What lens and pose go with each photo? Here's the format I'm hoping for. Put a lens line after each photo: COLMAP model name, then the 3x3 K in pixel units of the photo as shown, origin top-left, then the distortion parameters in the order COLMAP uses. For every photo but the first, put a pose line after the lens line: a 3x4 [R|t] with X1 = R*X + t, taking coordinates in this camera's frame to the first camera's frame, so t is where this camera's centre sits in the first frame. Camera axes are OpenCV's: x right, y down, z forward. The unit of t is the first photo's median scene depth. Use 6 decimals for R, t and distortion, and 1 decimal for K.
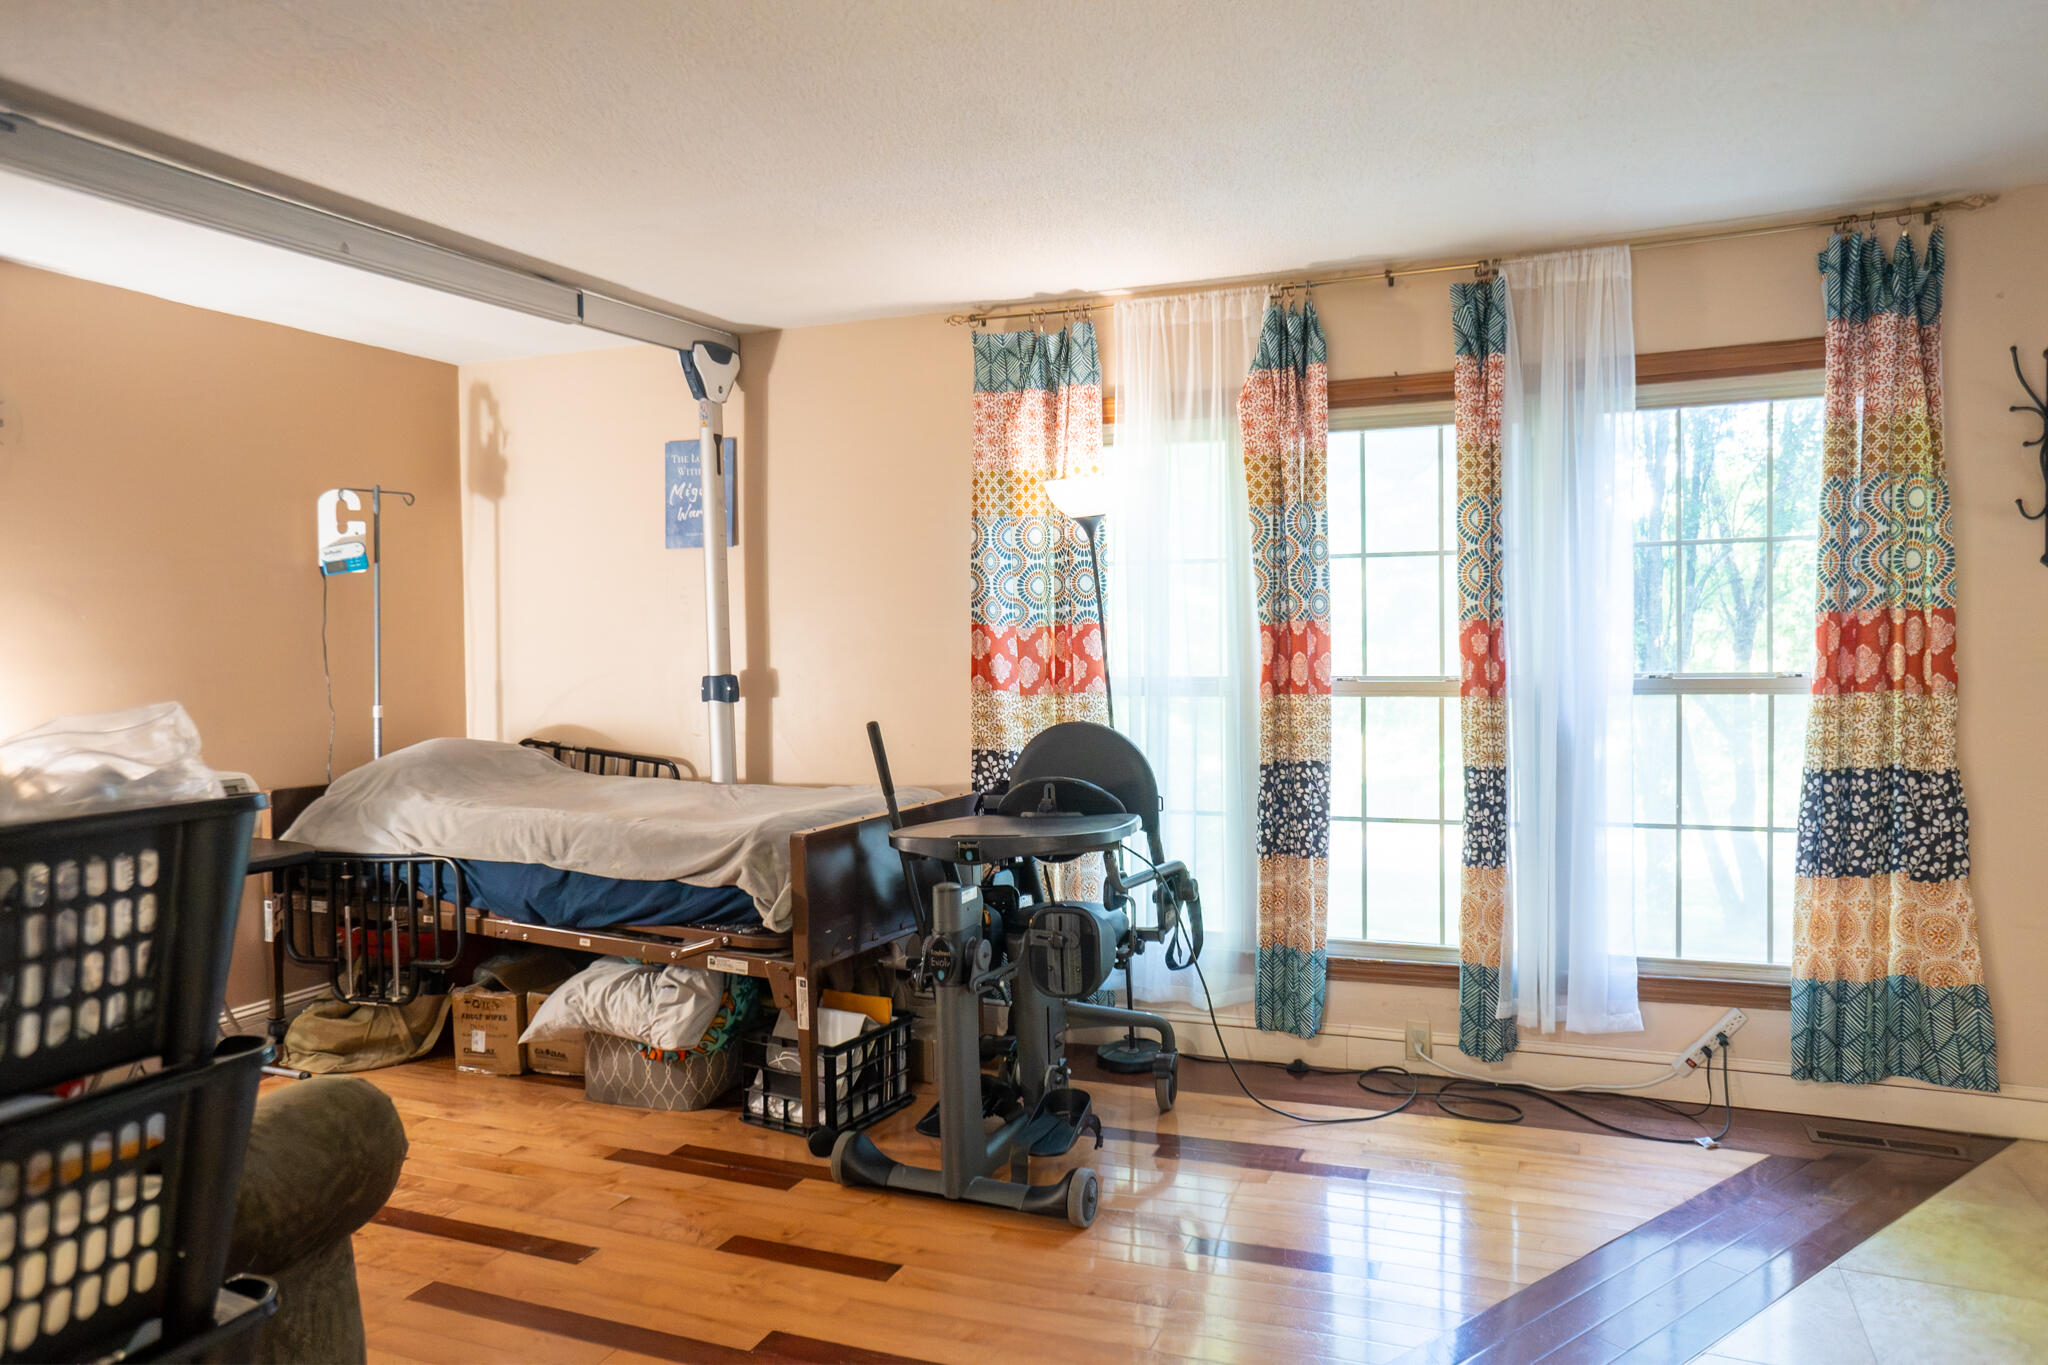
lens RADIAL K [[1380.7, 0, 1023.0], [0, 1380.7, 684.8], [0, 0, 1]] dist [-0.062776, 0.086755]
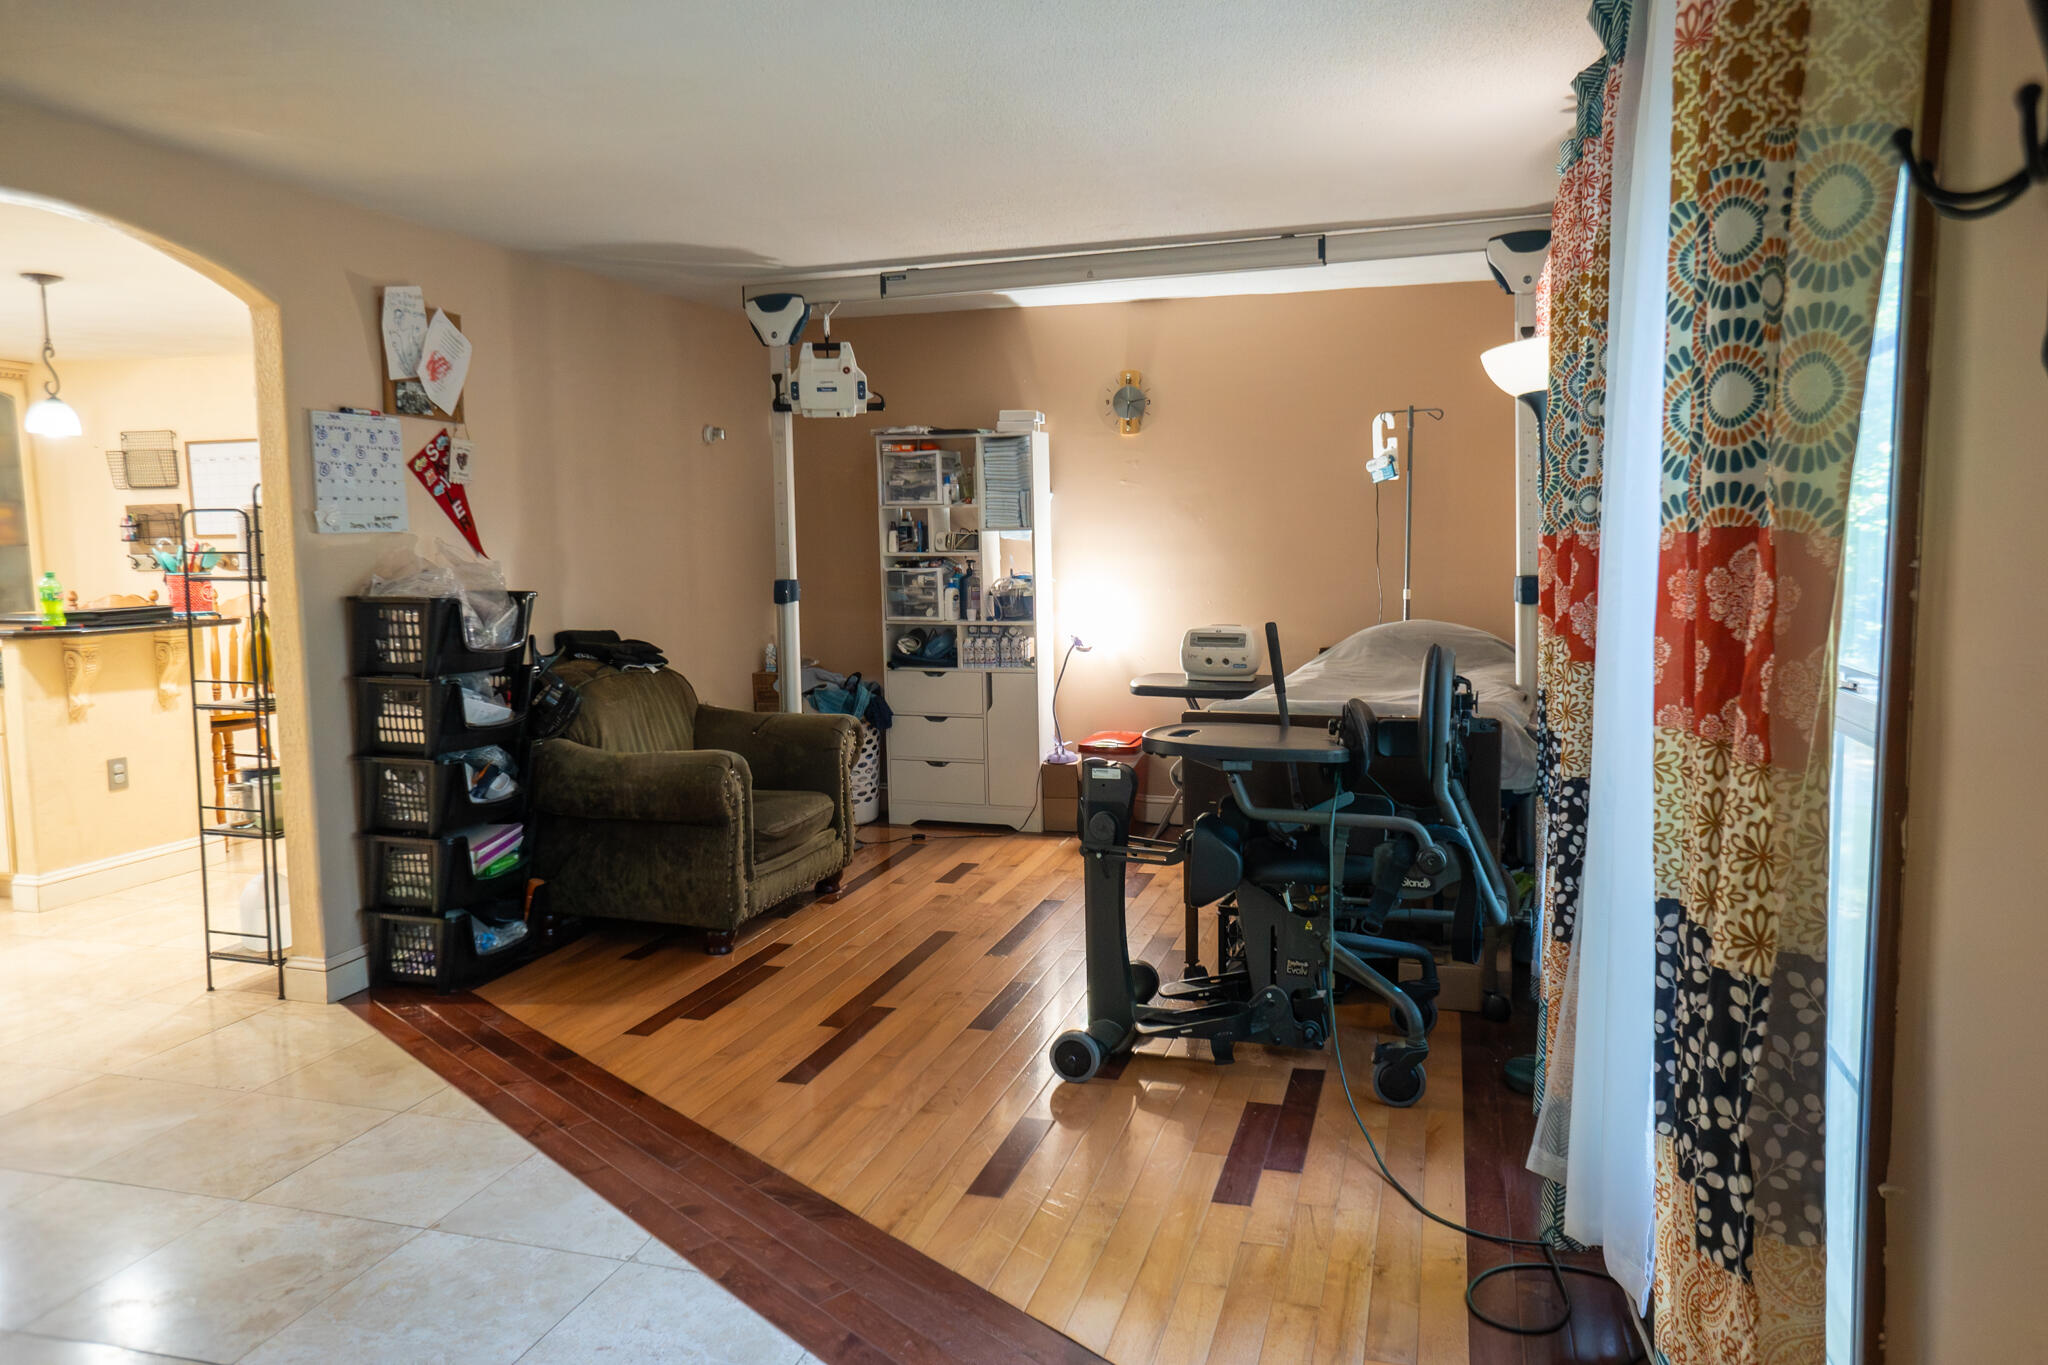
lens RADIAL K [[1380.7, 0, 1028.5], [0, 1380.7, 682.7], [0, 0, 1]] dist [-0.062776, 0.086755]
pose [[0.098414, 0.118314, -0.988087, 0.905862], [-0.030222, 0.992805, 0.115869, -0.043526], [0.994687, 0.018459, 0.101281, 0.696113]]
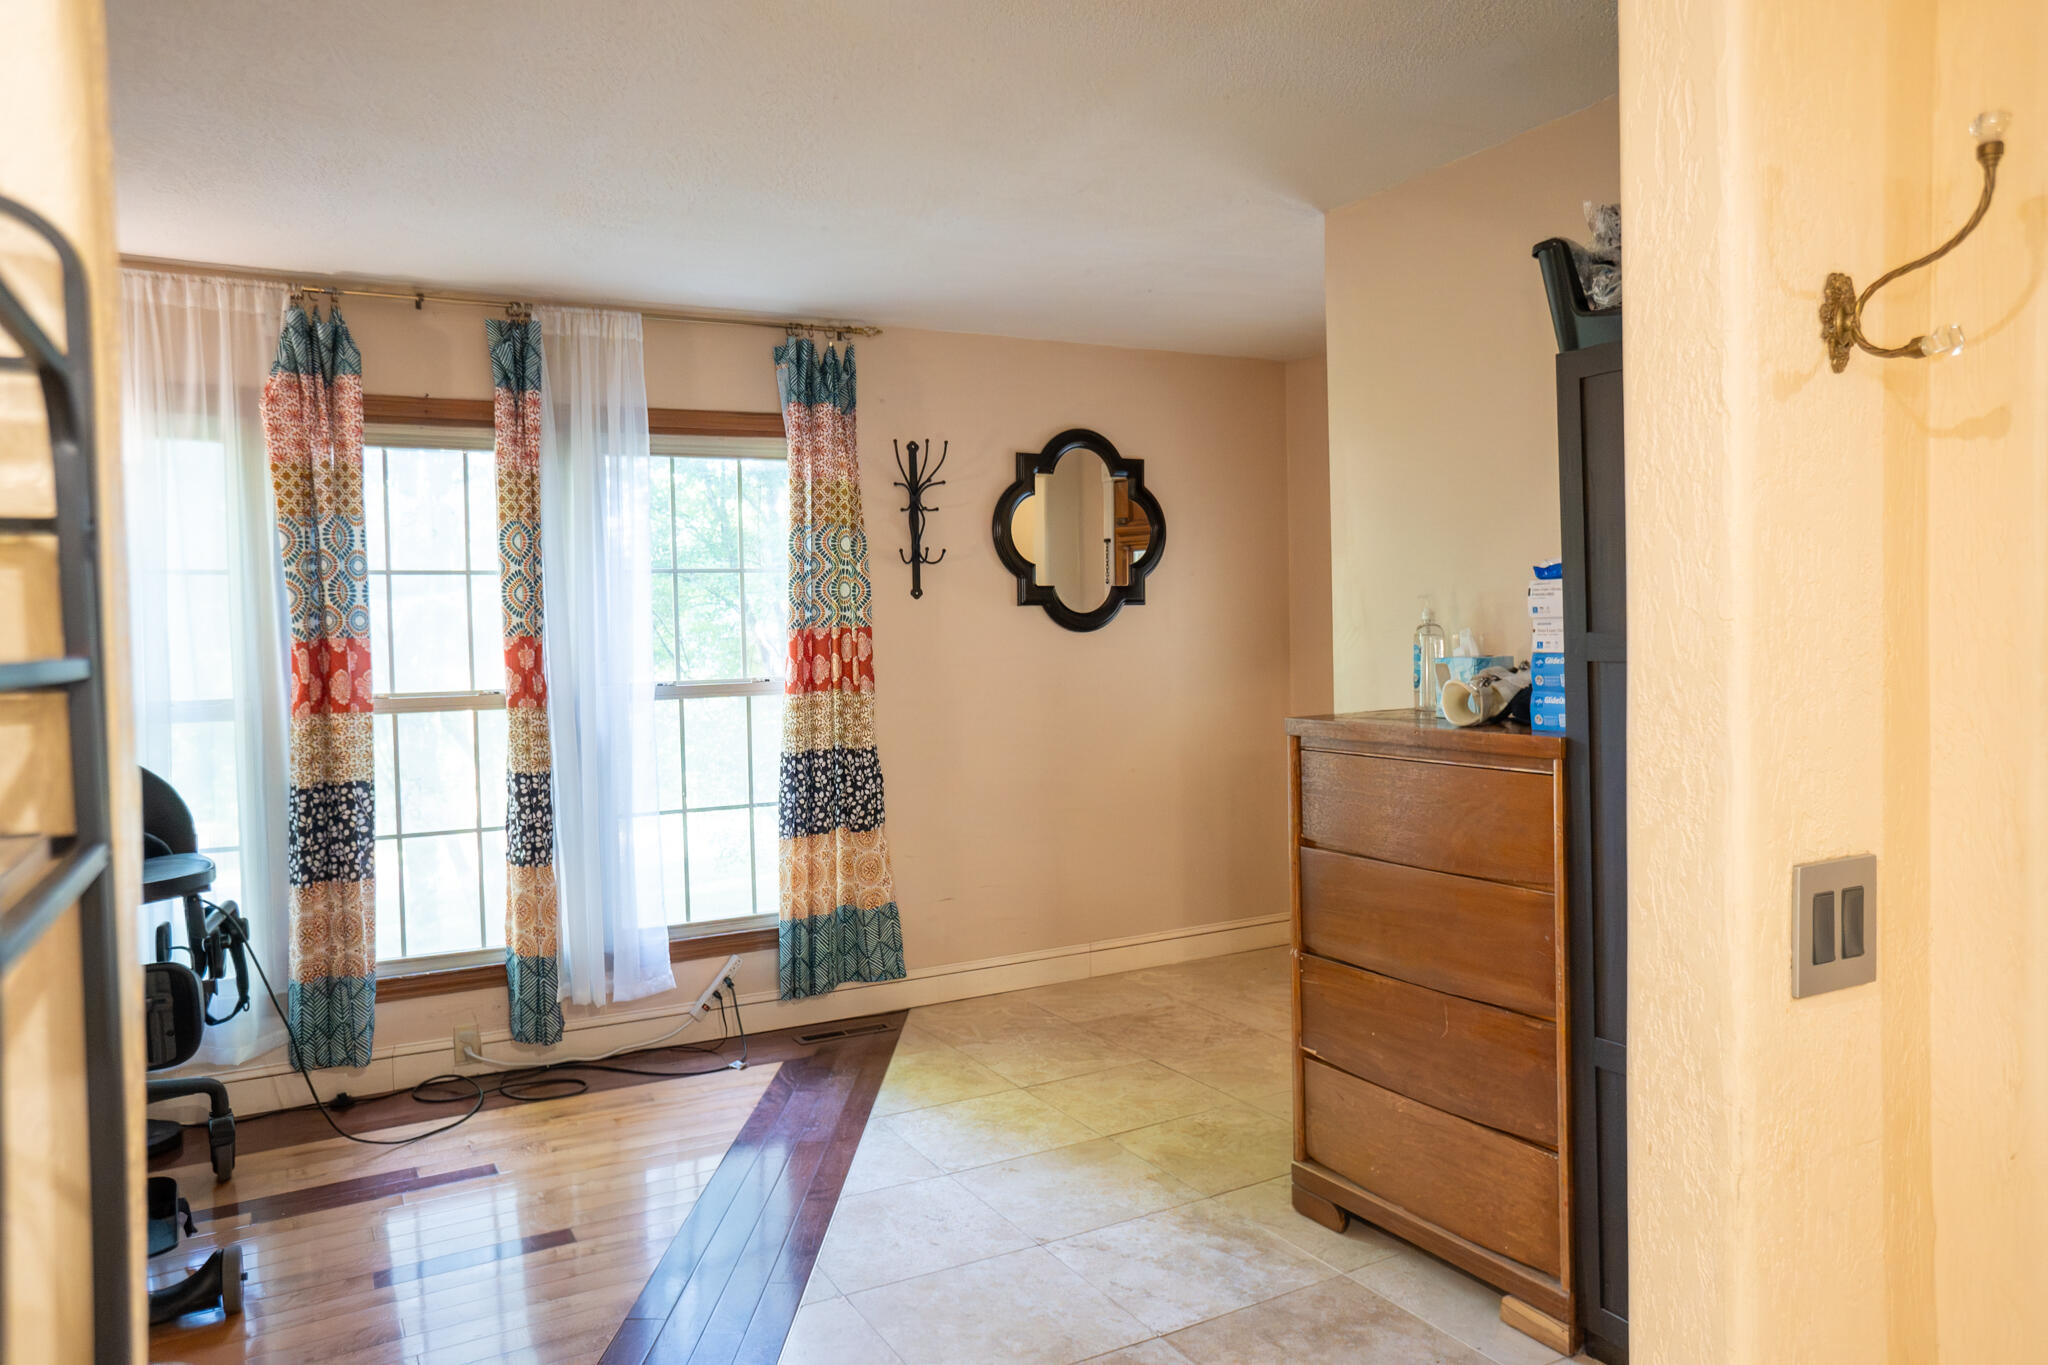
lens RADIAL K [[1380.7, 0, 1017.9], [0, 1380.7, 684.3], [0, 0, 1]] dist [-0.062776, 0.086755]
pose [[0.633199, -0.026288, 0.773542, -0.256439], [0.038650, 0.999250, 0.002321, 0.002803], [-0.773023, 0.028428, 0.633740, 0.021596]]
